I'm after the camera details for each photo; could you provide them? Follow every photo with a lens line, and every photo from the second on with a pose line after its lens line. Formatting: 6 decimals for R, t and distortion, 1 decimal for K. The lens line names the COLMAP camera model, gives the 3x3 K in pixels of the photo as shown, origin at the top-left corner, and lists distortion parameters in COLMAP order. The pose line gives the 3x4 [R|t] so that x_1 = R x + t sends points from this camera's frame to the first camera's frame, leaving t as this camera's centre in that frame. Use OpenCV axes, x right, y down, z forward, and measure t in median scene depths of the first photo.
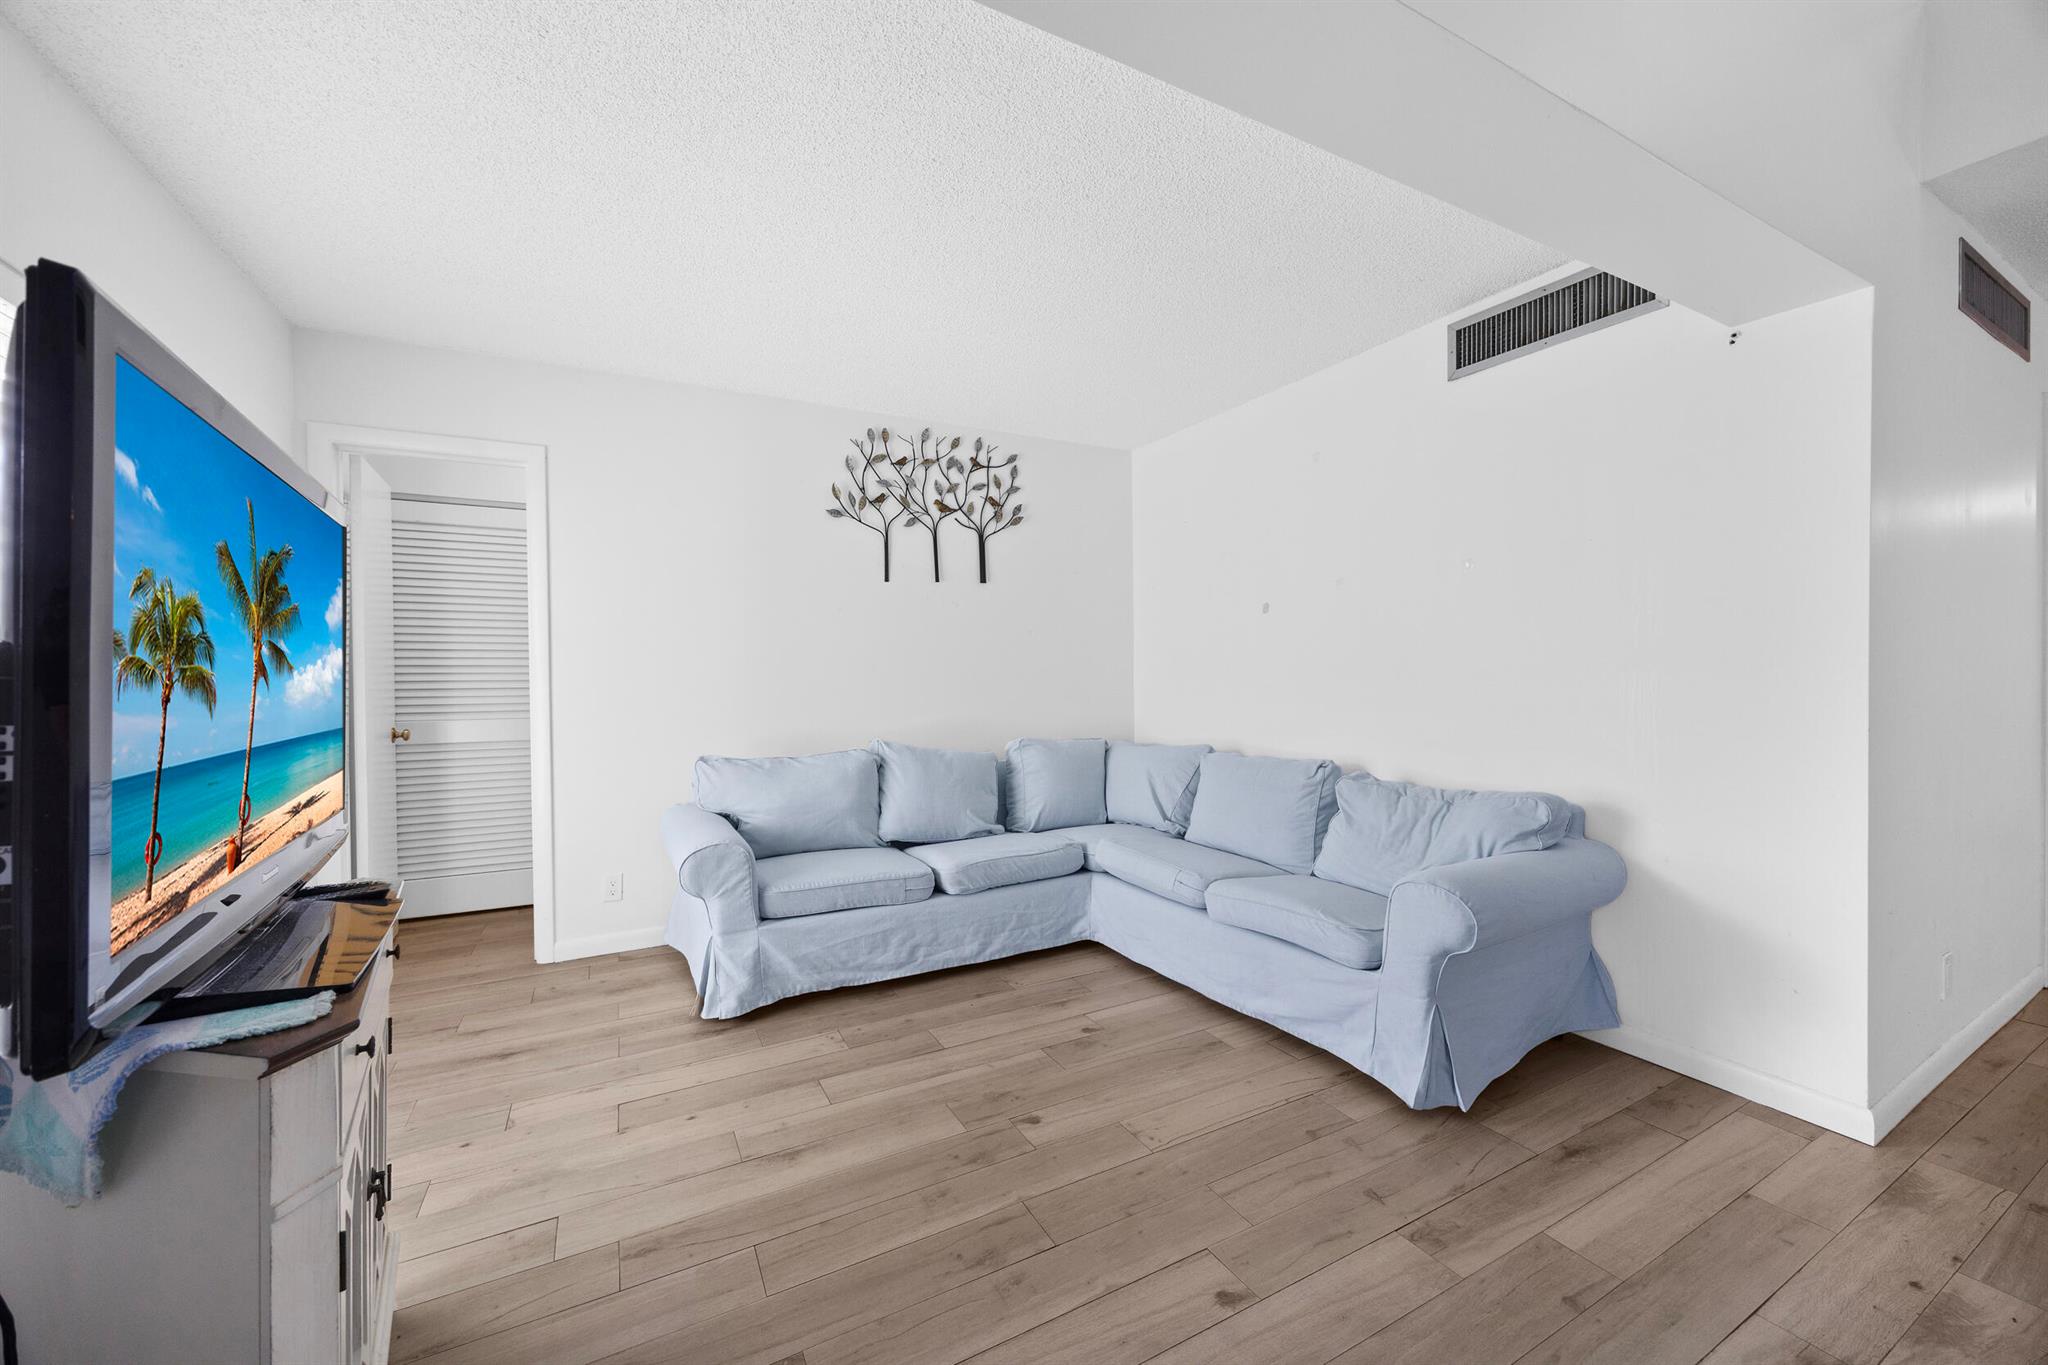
lens RADIAL K [[771.2, 0, 1022.7], [0, 771.2, 674.9], [0, 0, 1]] dist [-0.000458, 0.000012]
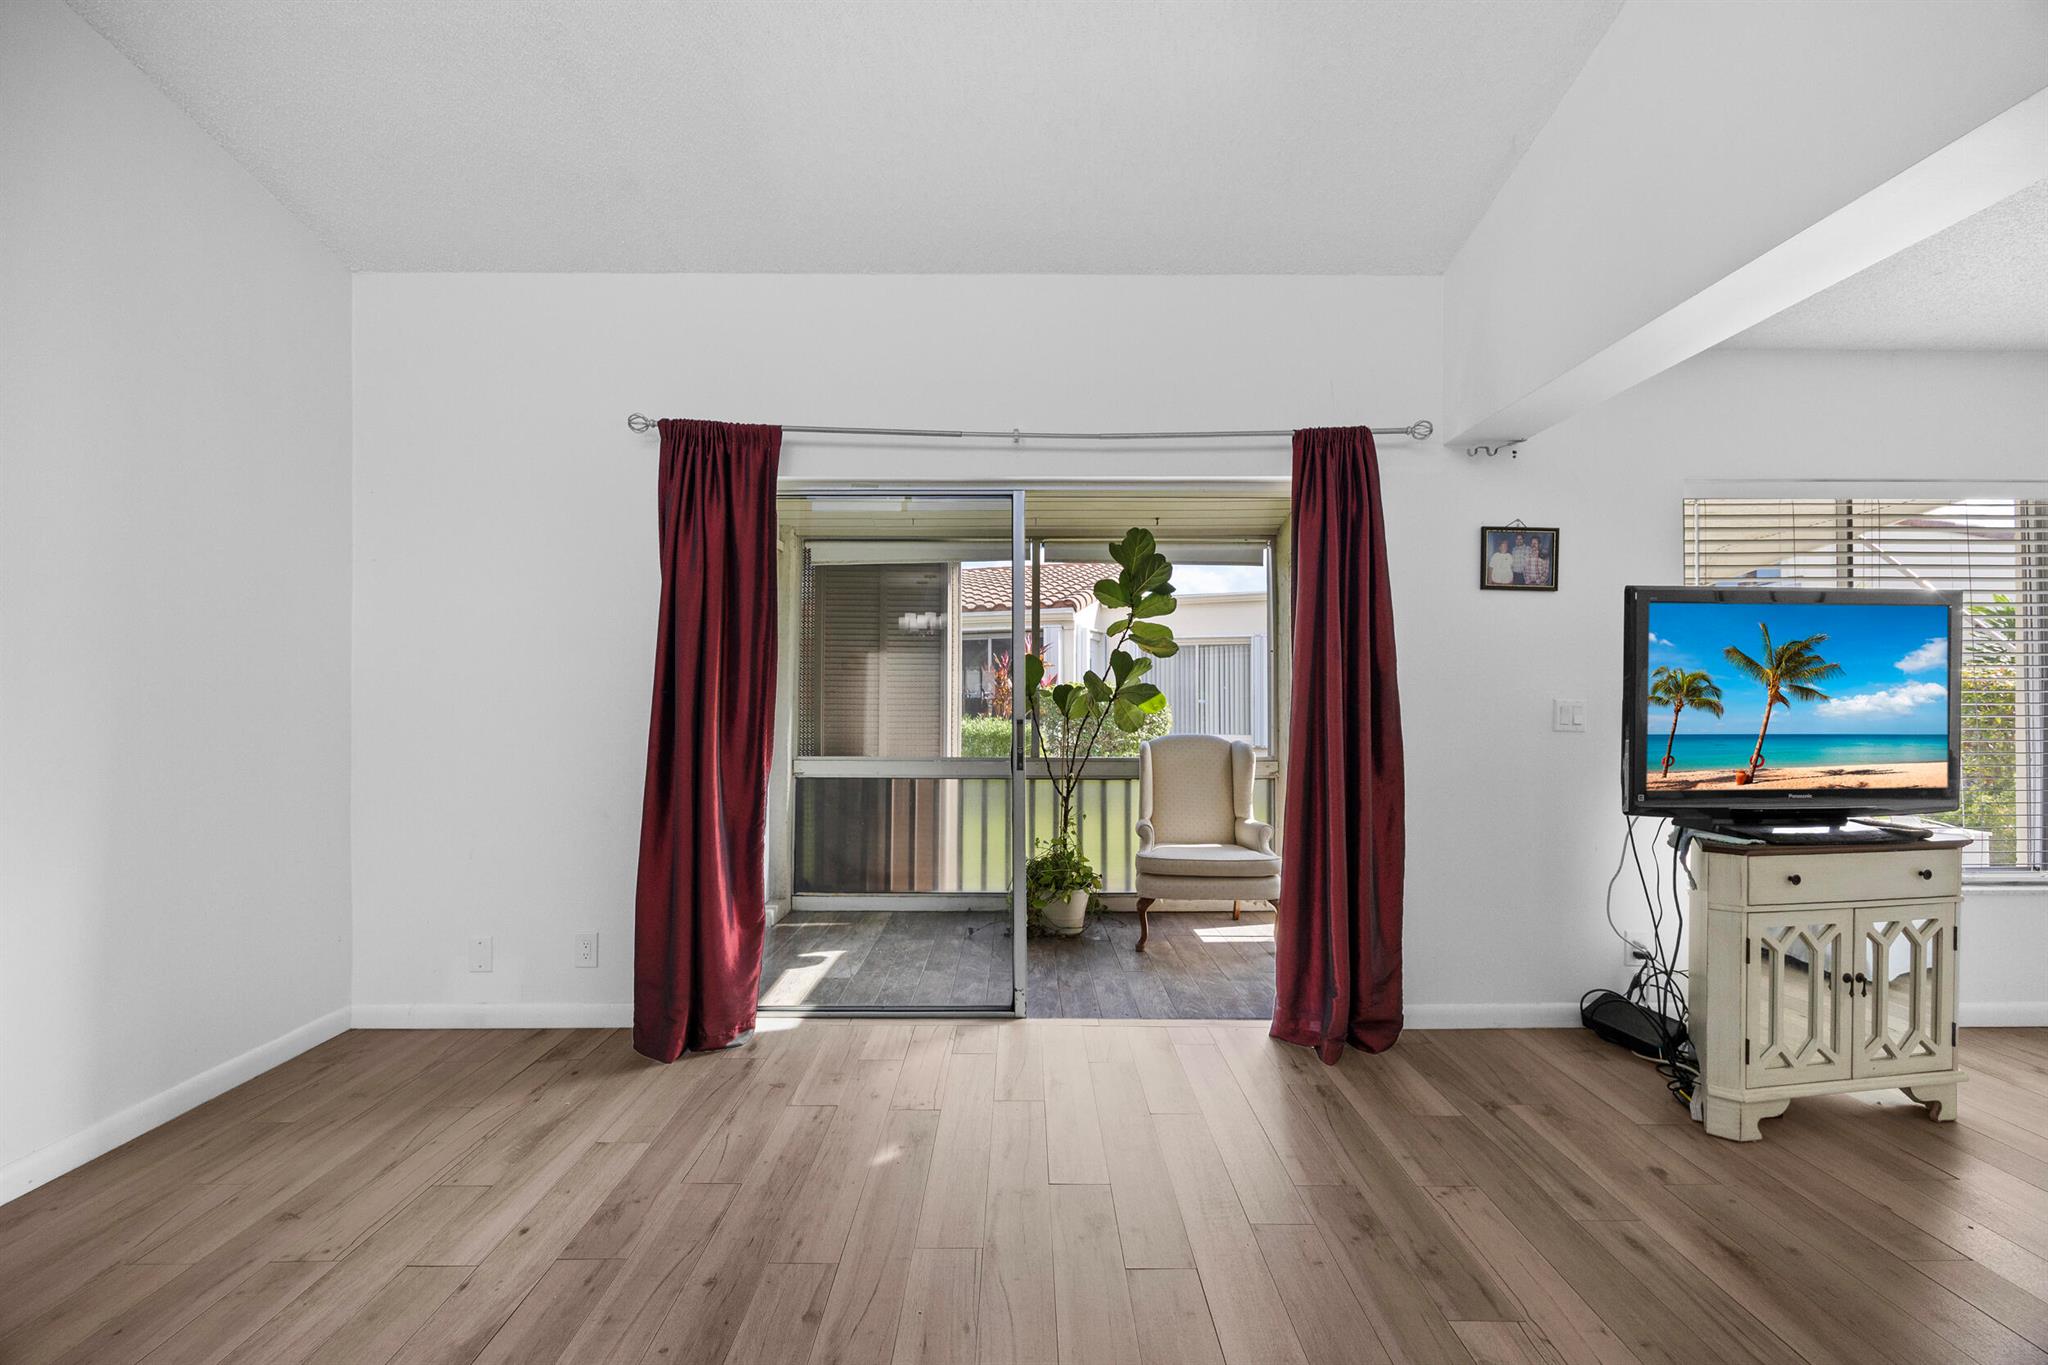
lens RADIAL K [[785.4, 0, 1029.0], [0, 785.4, 692.2], [0, 0, 1]] dist [-0.001808, -0.000002]
pose [[-0.464133, 0.007415, -0.885734, 0.661874], [0.002546, 0.999972, 0.007038, -0.015745], [0.885762, 0.001011, -0.464139, 0.050902]]
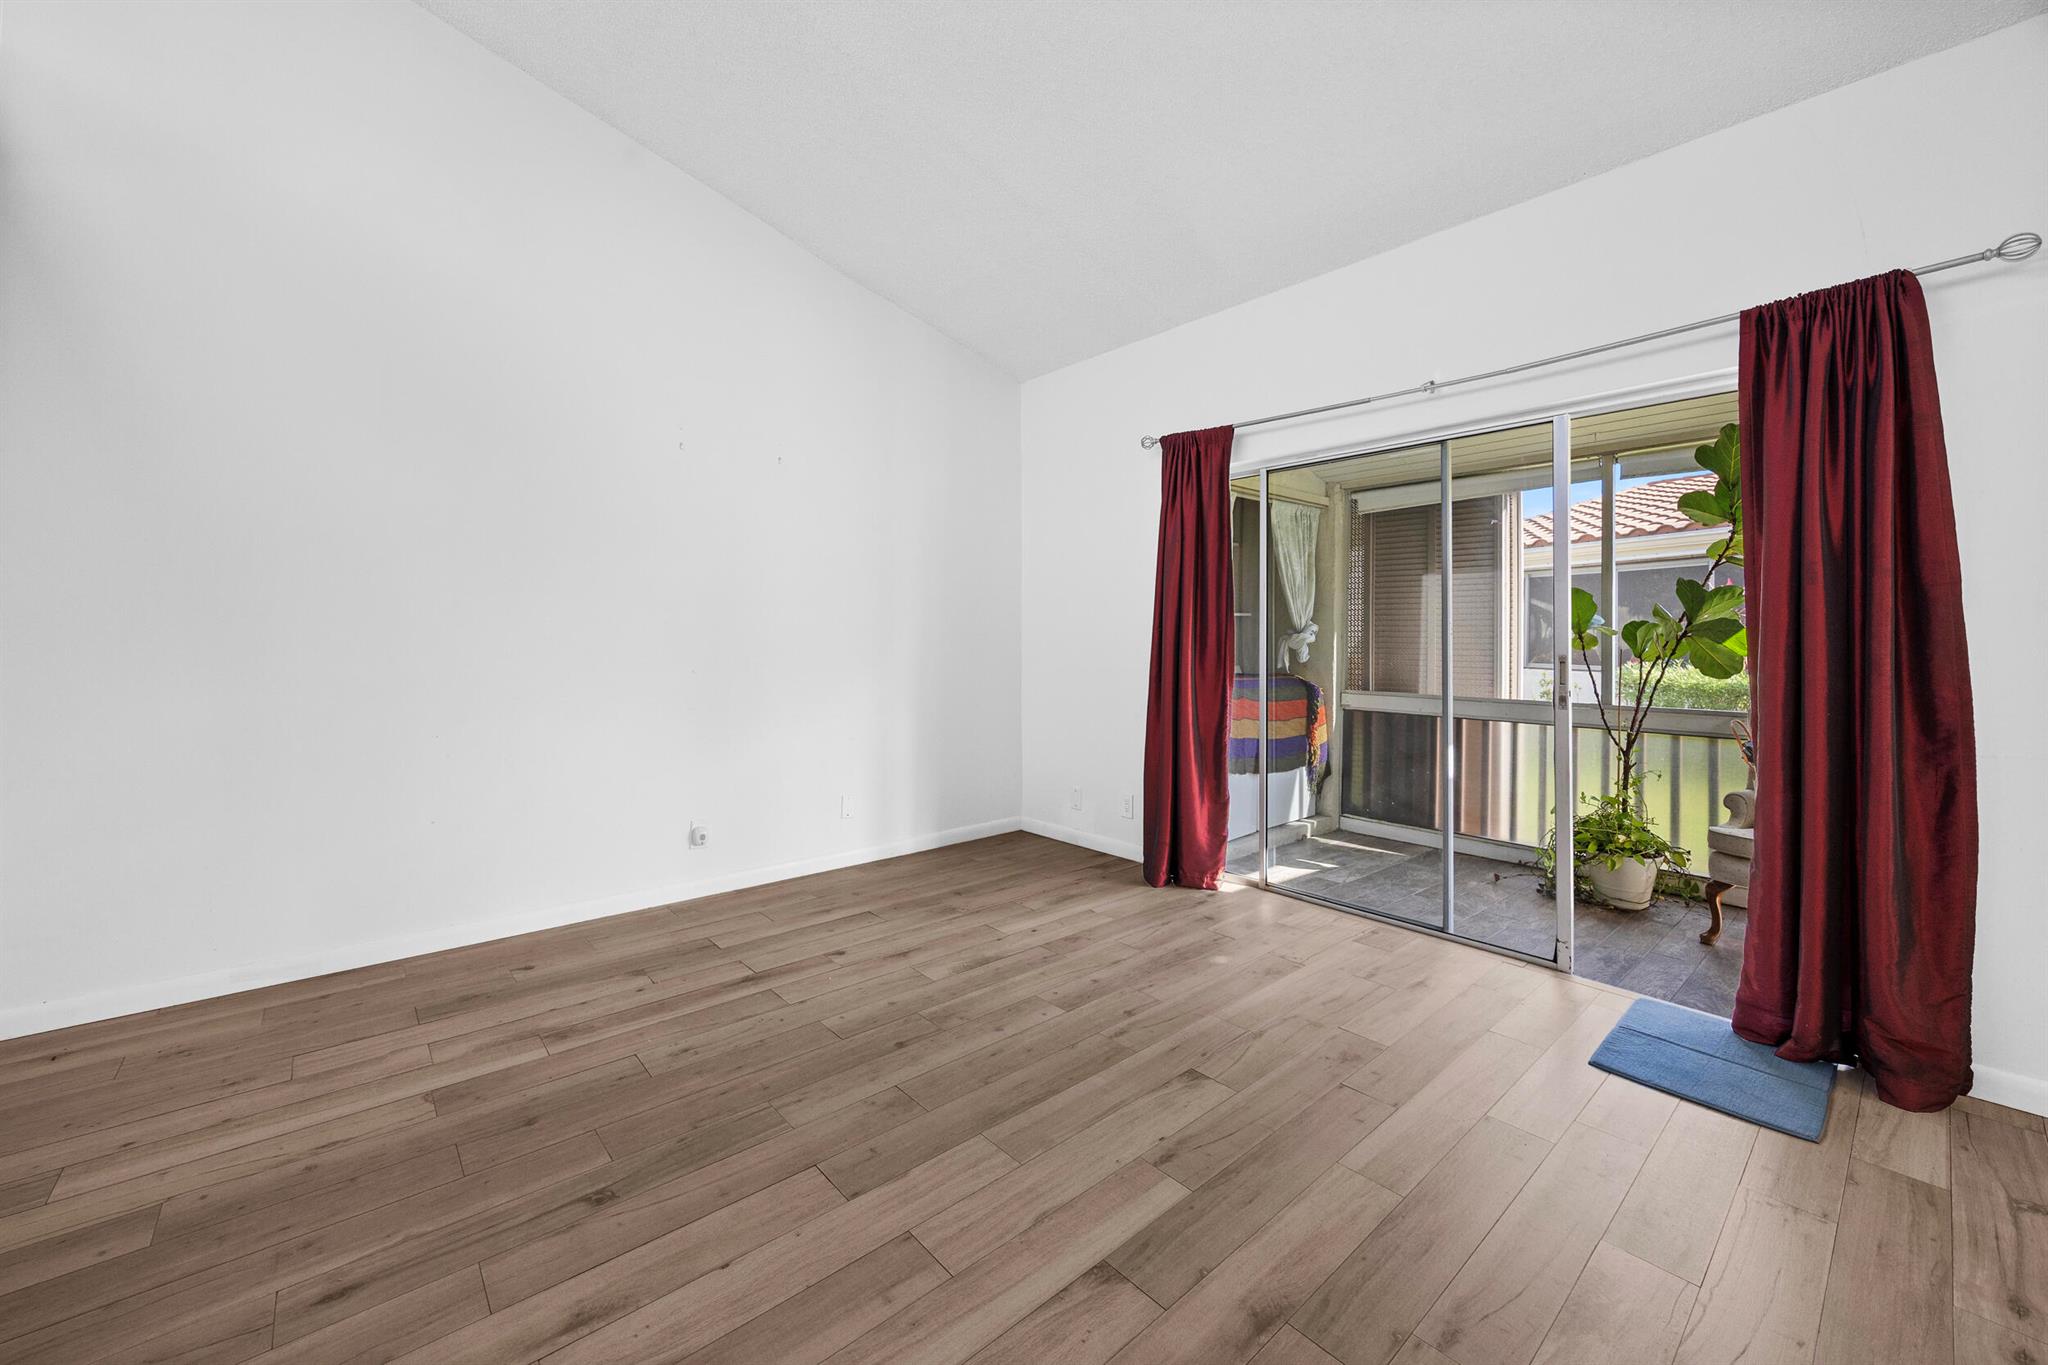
lens RADIAL K [[799.9, 0, 1018.2], [0, 799.9, 643.4], [0, 0, 1]] dist [-0.001731, 0.000023]
pose [[-0.974961, 0.009851, -0.222159, 0.574730], [0.007457, 0.999905, 0.011615, -0.005383], [0.222253, 0.009668, -0.974941, 0.476554]]
